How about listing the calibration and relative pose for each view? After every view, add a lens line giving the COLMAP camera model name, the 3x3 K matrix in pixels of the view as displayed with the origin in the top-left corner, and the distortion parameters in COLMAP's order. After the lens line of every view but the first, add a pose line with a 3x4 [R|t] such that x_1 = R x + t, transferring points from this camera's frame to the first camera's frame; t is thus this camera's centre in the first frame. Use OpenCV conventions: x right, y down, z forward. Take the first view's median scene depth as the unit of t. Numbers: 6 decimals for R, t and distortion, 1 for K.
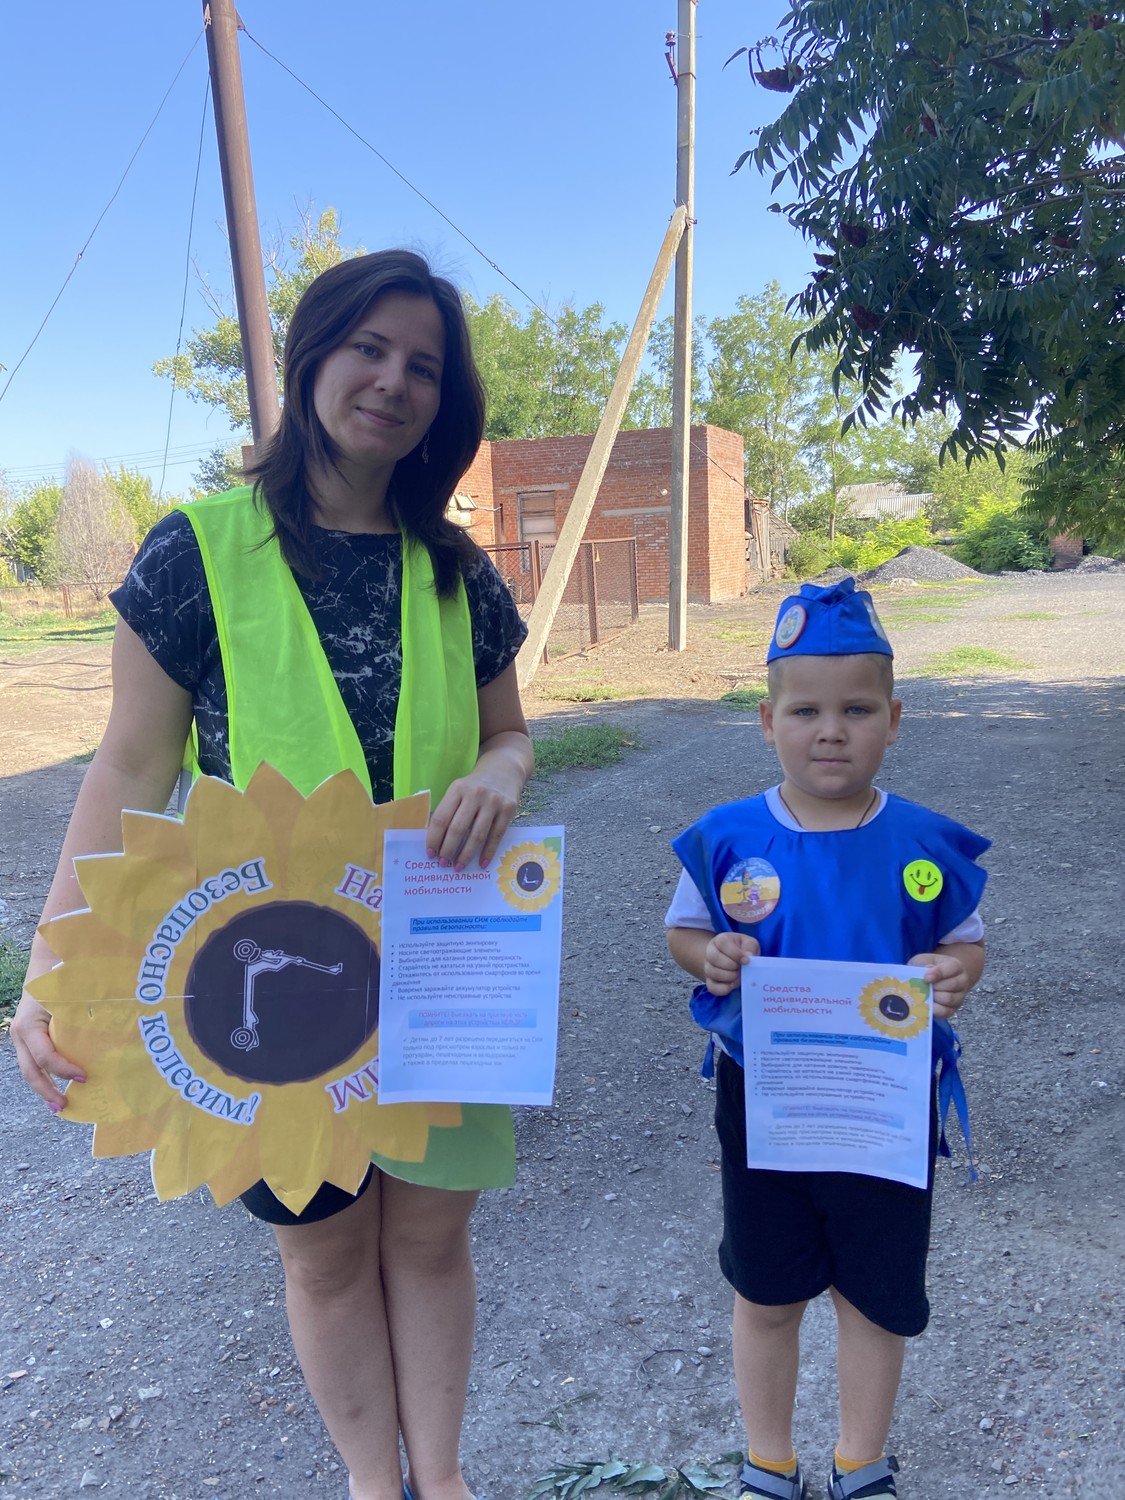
lens RADIAL K [[1120.4, 0, 556.4], [0, 1120.4, 746.8], [0, 0, 1]] dist [0.015622, -0.004837]
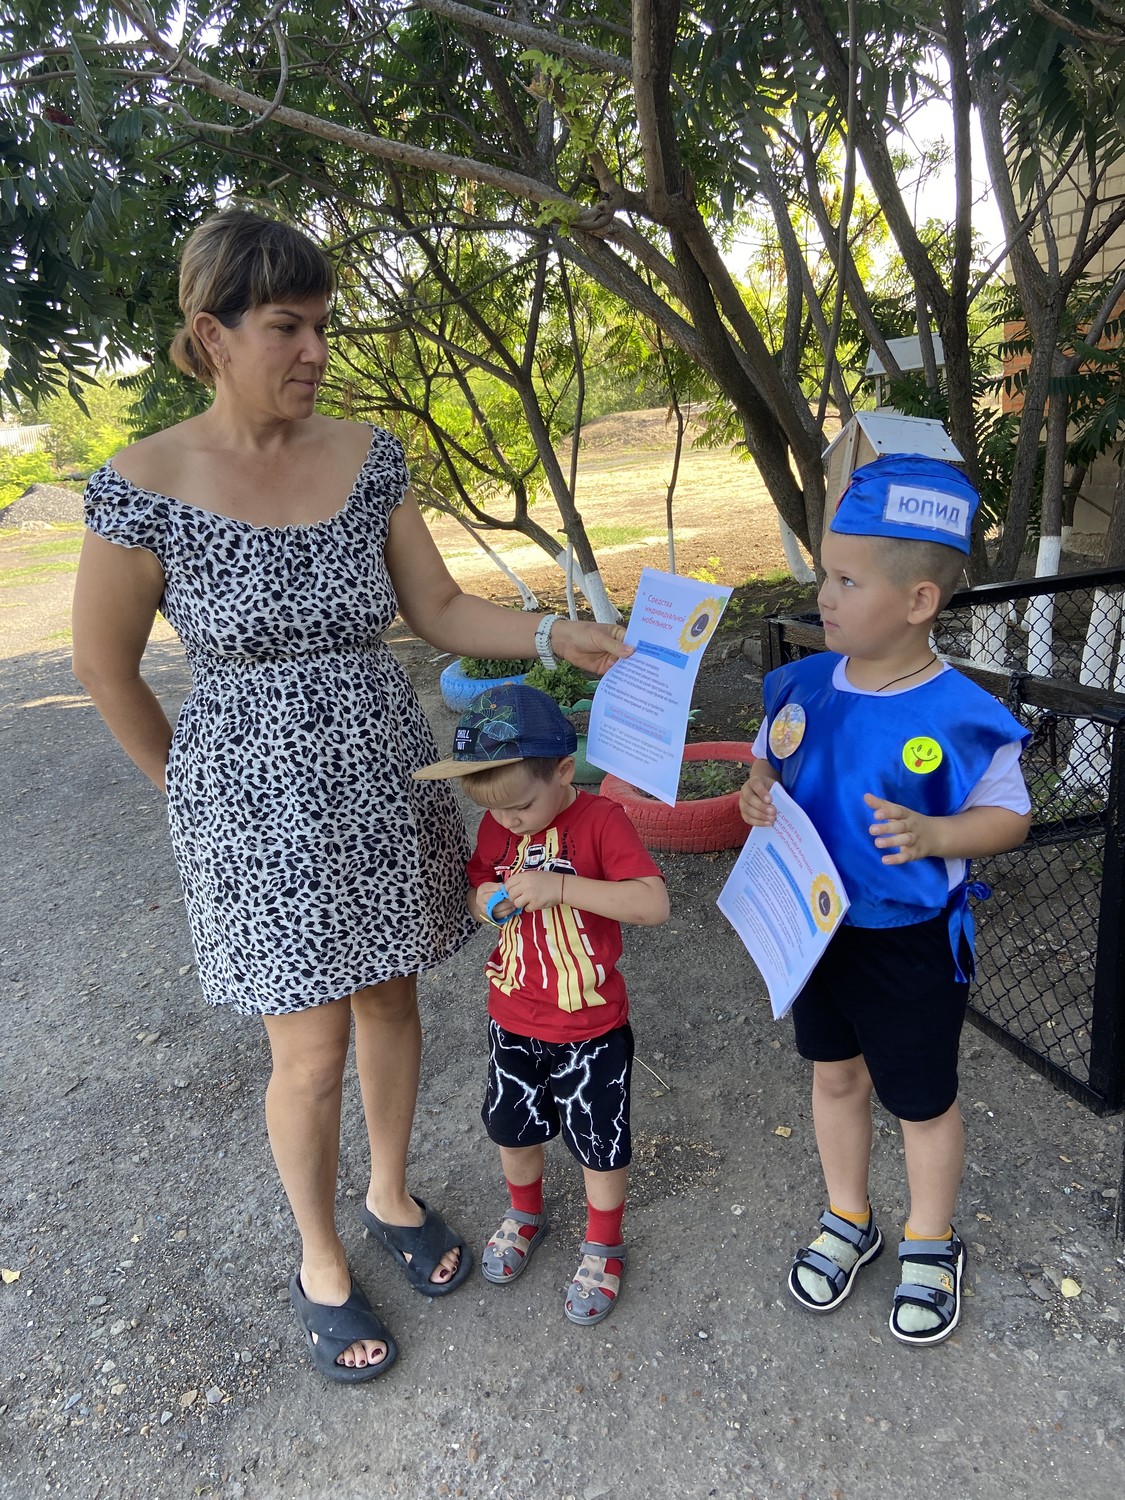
lens RADIAL K [[1120.4, 0, 561.1], [0, 1120.4, 753.9], [0, 0, 1]] dist [0.015622, -0.004837]
pose [[0.751582, -0.202309, 0.627850, 0.069012], [0.159723, 0.979298, 0.124354, -0.037029], [-0.640010, 0.006820, 0.768336, 0.108882]]
